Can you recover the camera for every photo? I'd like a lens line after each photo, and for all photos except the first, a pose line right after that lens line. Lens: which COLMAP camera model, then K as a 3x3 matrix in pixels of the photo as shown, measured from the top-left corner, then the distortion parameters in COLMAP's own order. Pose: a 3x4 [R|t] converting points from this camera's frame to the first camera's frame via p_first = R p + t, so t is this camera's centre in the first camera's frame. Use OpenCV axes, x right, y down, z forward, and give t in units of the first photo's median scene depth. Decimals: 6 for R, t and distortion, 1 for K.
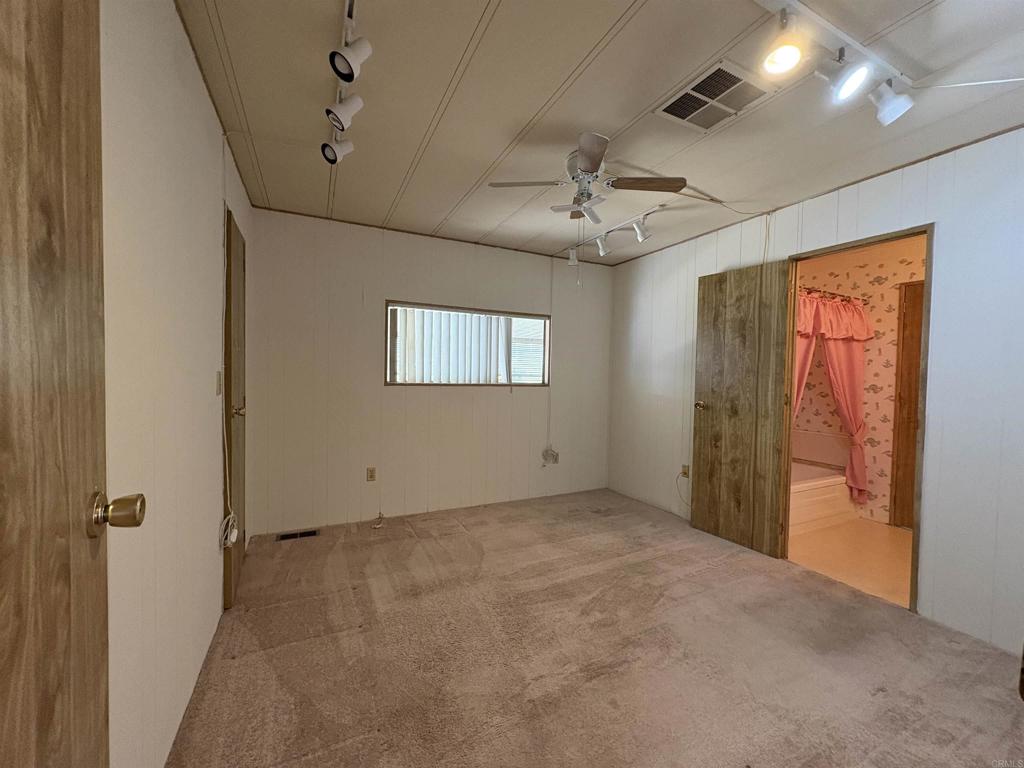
lens RADIAL K [[407.6, 0, 512.0], [0, 407.6, 384.0], [0, 0, 1]] dist [0.000487, 0.000049]
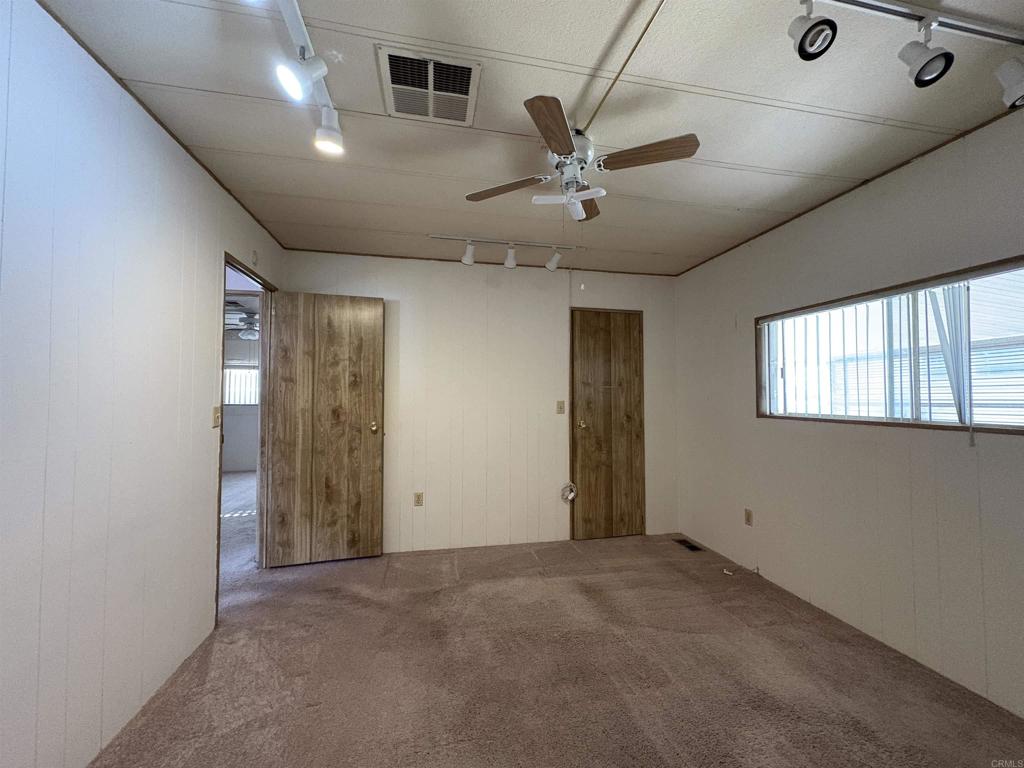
lens RADIAL K [[407.6, 0, 512.0], [0, 407.6, 384.0], [0, 0, 1]] dist [0.000487, 0.000049]
pose [[-0.248535, -0.047333, -0.967466, 0.655152], [-0.031778, 0.998666, -0.040696, -0.014640], [0.968101, 0.020629, -0.249708, 0.723423]]
